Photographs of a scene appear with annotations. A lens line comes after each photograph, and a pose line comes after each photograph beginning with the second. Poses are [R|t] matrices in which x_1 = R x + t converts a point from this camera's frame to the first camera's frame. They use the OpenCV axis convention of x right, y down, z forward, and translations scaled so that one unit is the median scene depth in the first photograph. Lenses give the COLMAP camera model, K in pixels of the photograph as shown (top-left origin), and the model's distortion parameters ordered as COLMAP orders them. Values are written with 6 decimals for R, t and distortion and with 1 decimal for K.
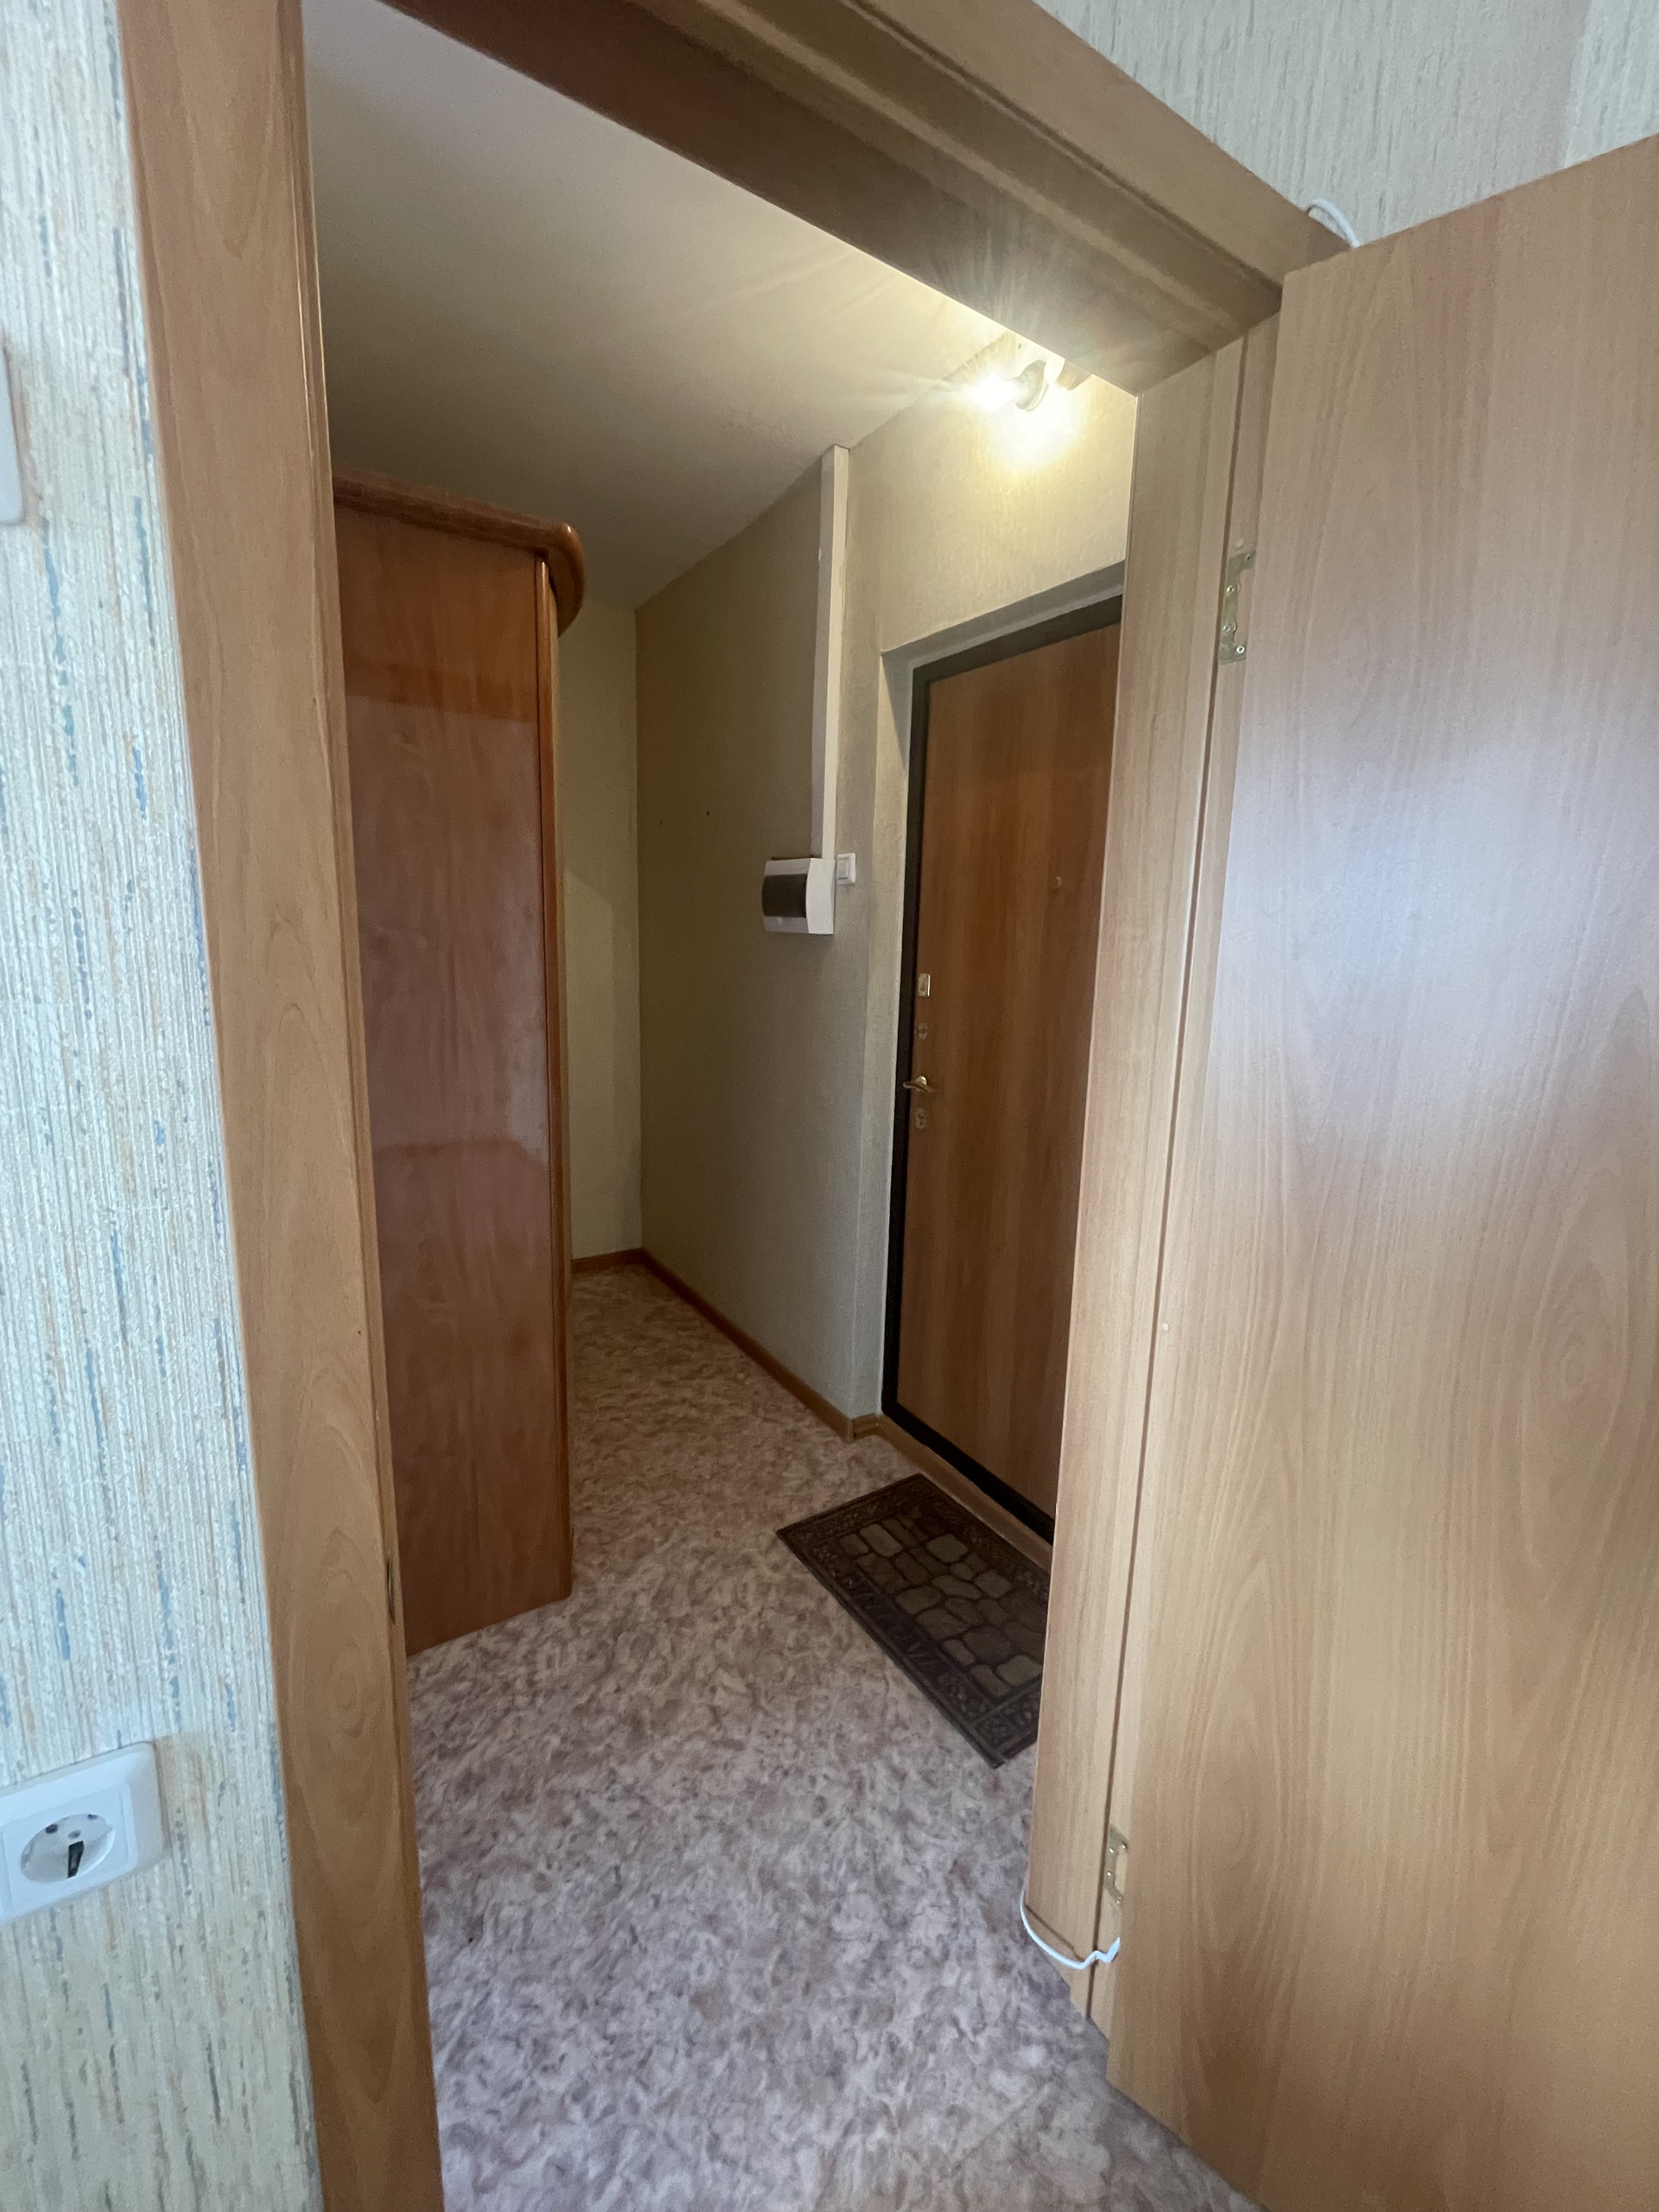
lens RADIAL K [[908.1, 0, 837.3], [0, 908.1, 1097.5], [0, 0, 1]] dist [0.002038, 0.000860]
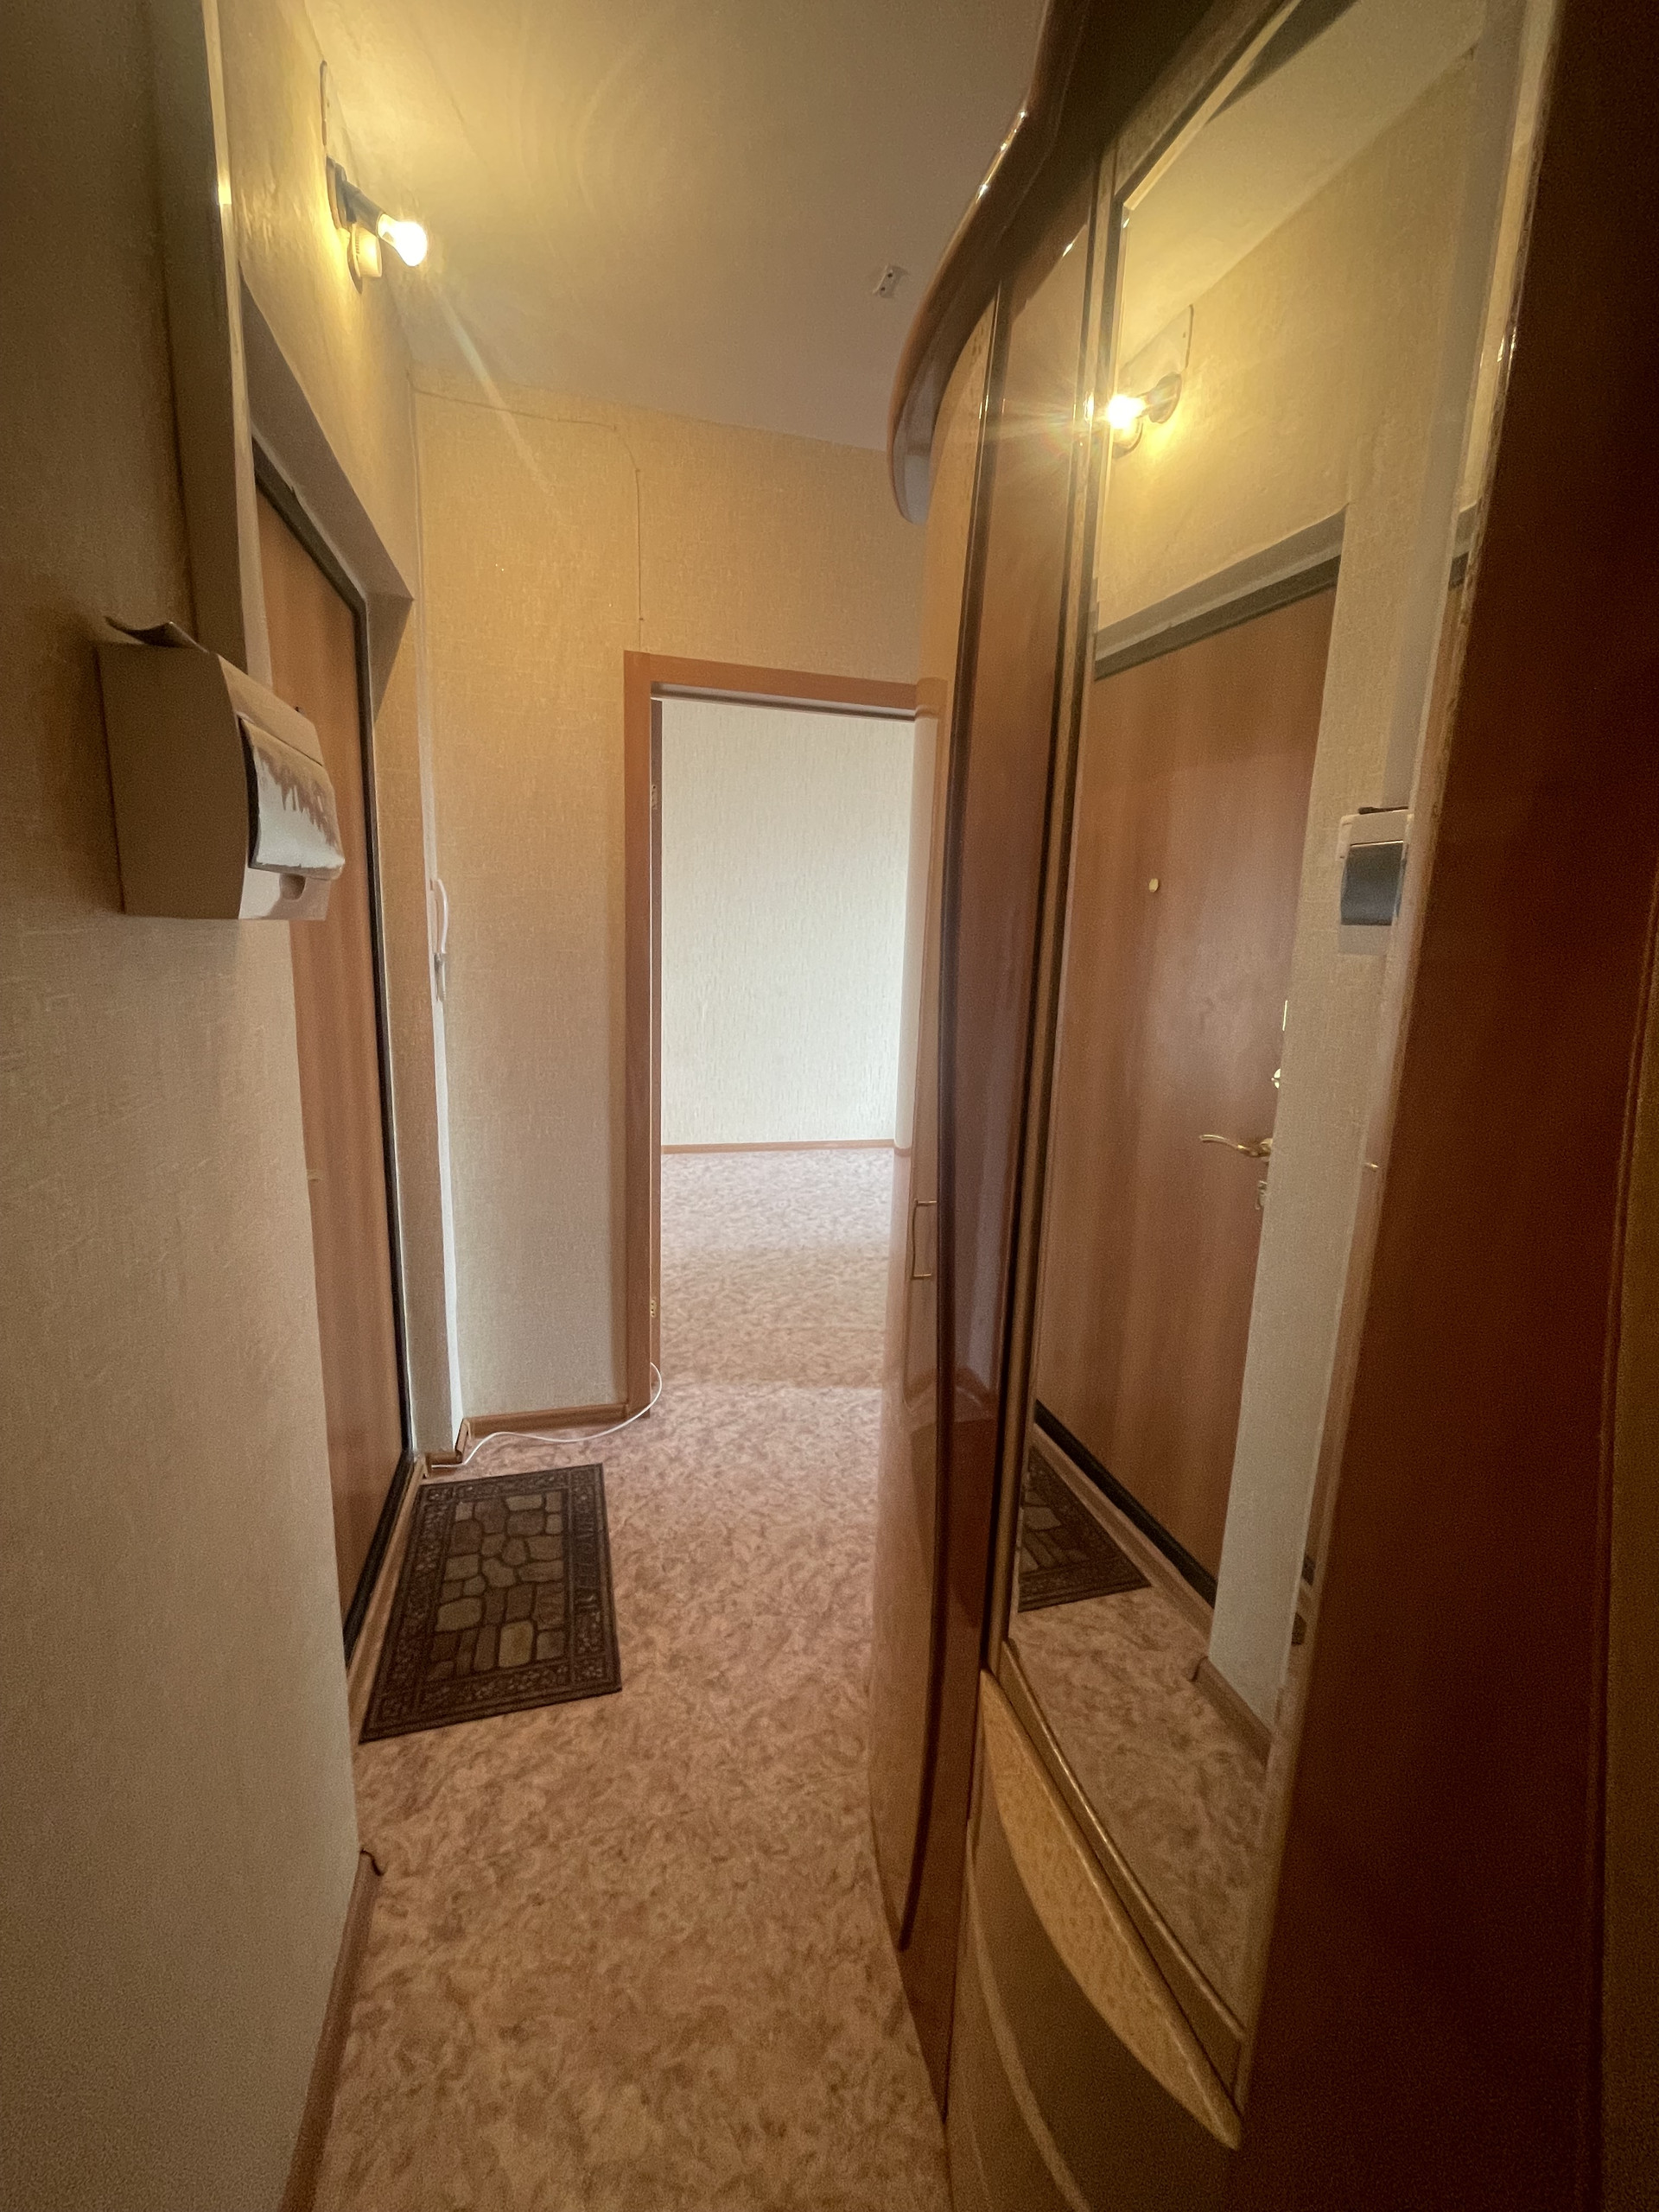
lens RADIAL K [[908.1, 0, 837.3], [0, 908.1, 1097.5], [0, 0, 1]] dist [0.002038, 0.000860]
pose [[-0.951244, -0.120521, 0.283919, -0.482990], [-0.008749, 0.930672, 0.365751, -0.339097], [-0.308316, 0.345435, -0.886350, 1.738740]]
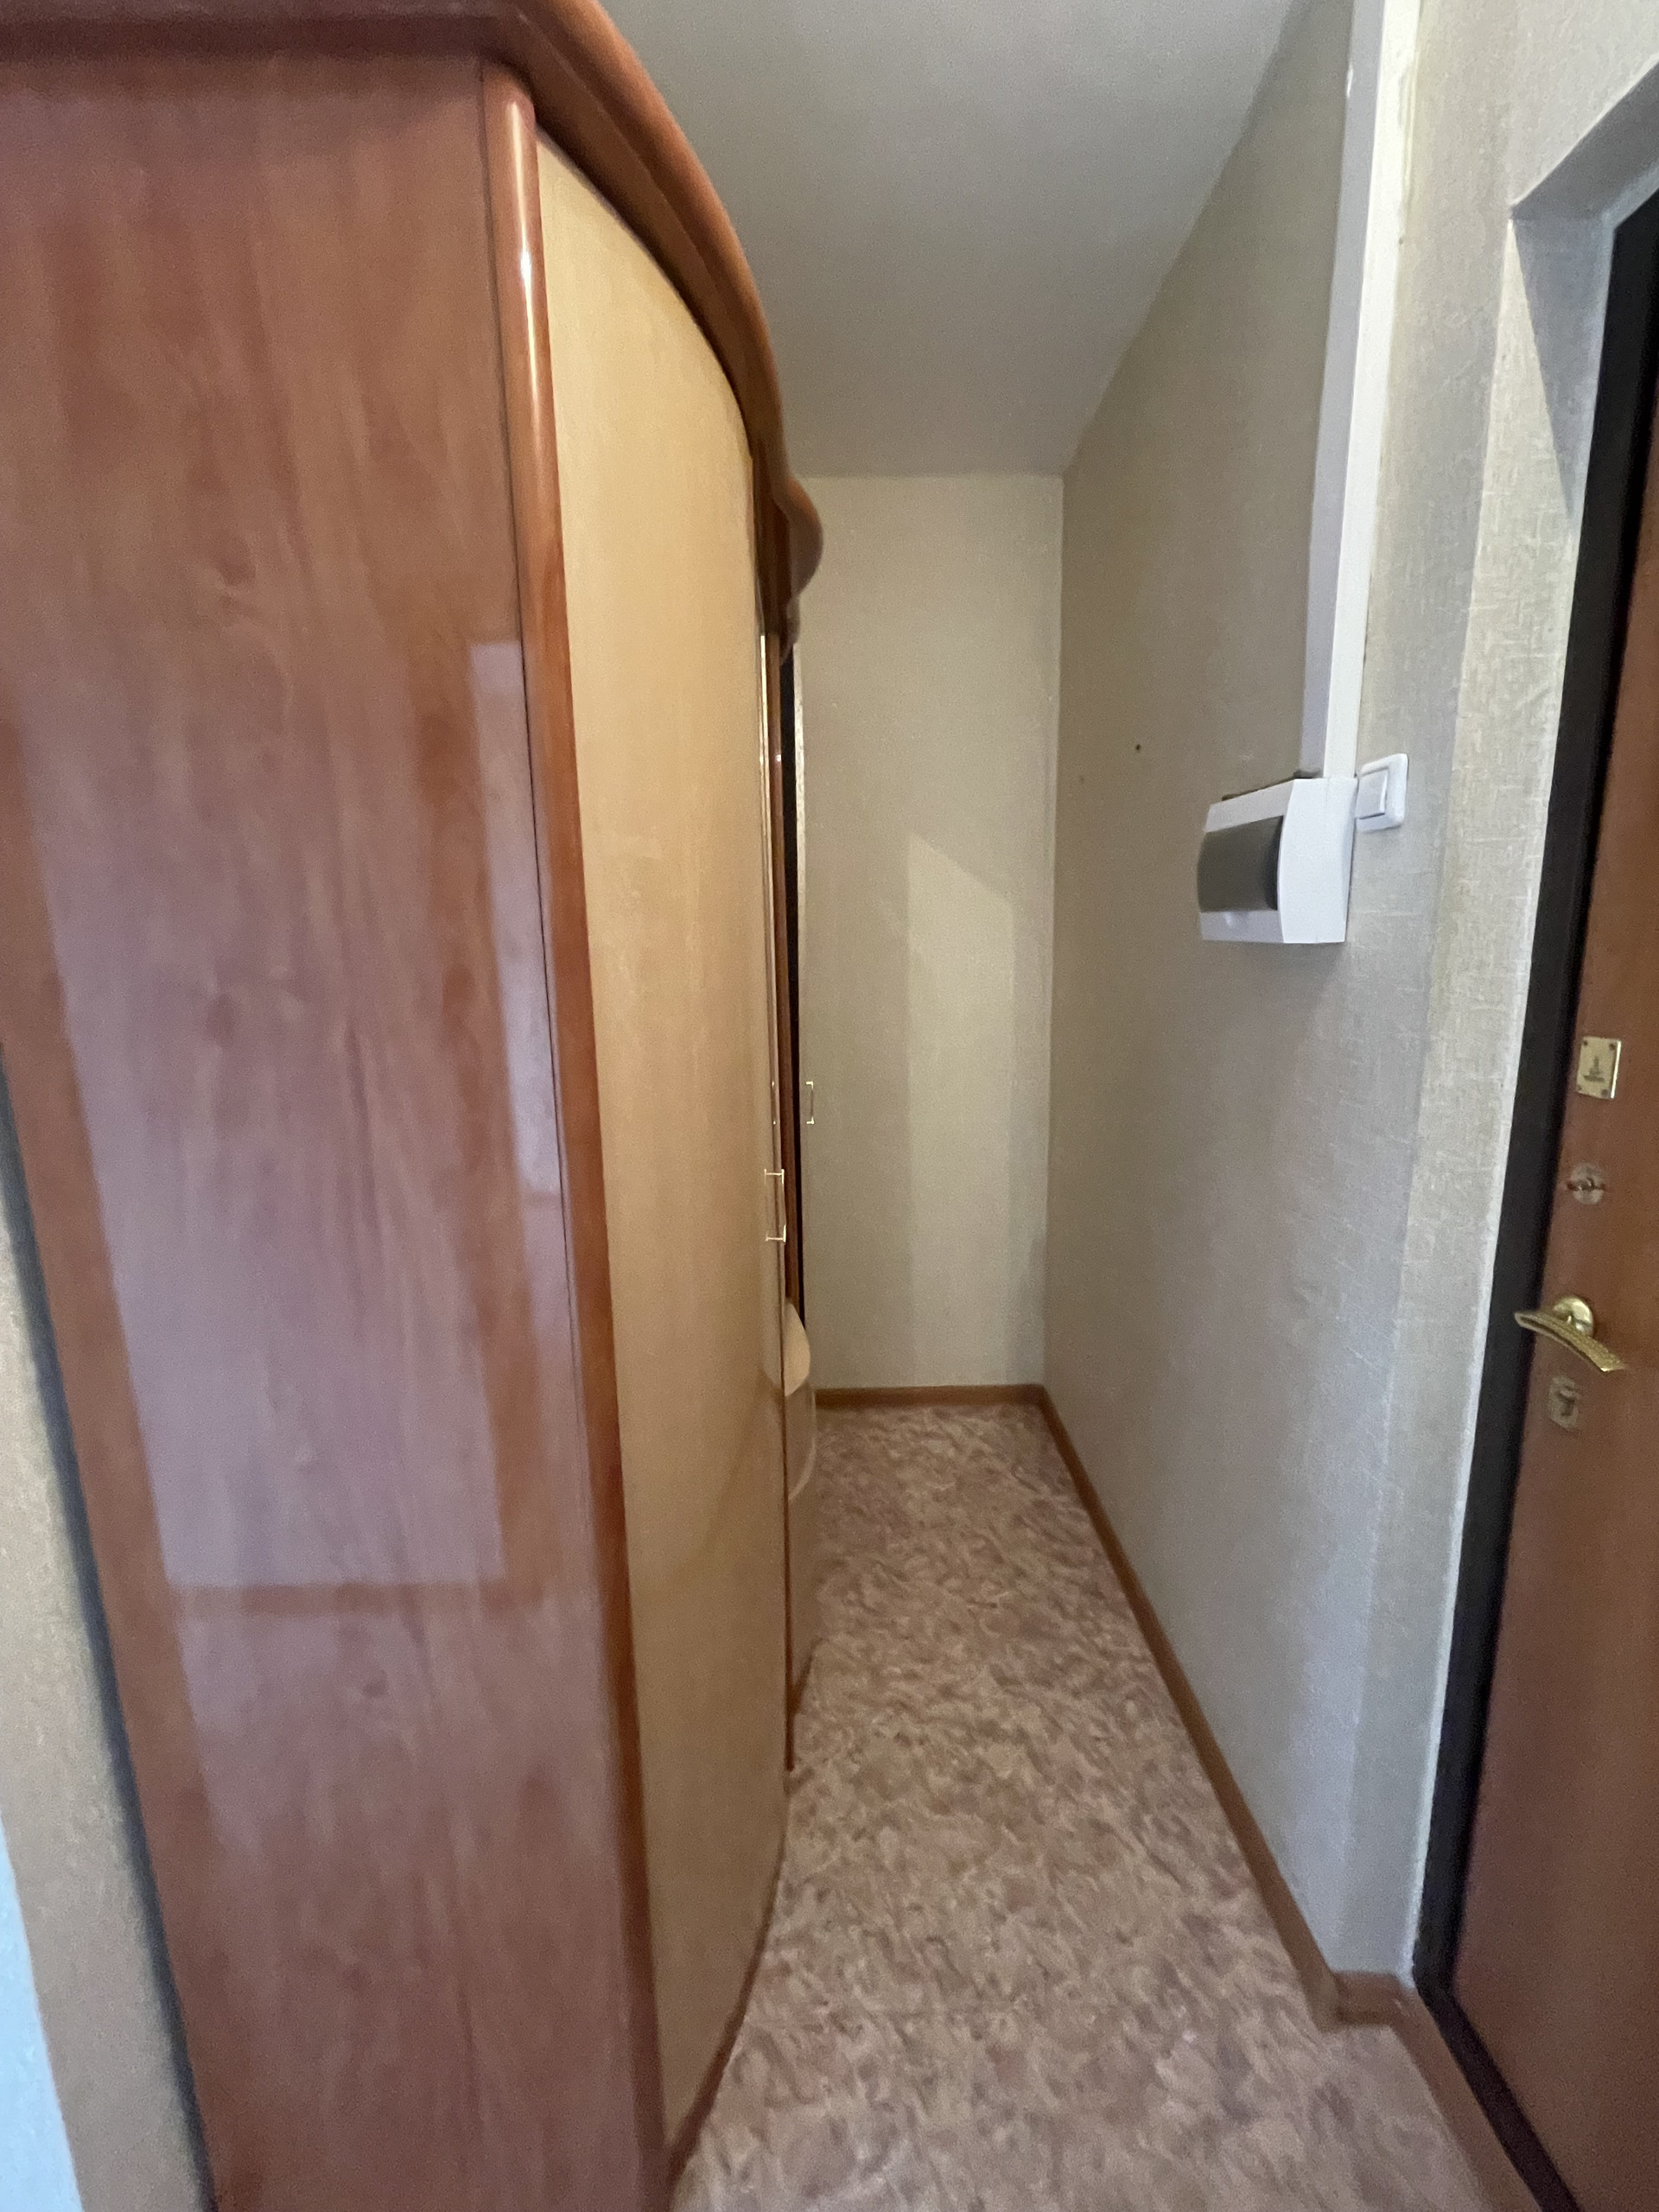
lens RADIAL K [[908.1, 0, 837.3], [0, 908.1, 1097.5], [0, 0, 1]] dist [0.002038, 0.000860]
pose [[0.845553, 0.050006, -0.531544, 0.037023], [-0.053988, 0.998509, 0.008056, -0.123351], [0.531154, 0.021885, 0.846992, 0.643041]]
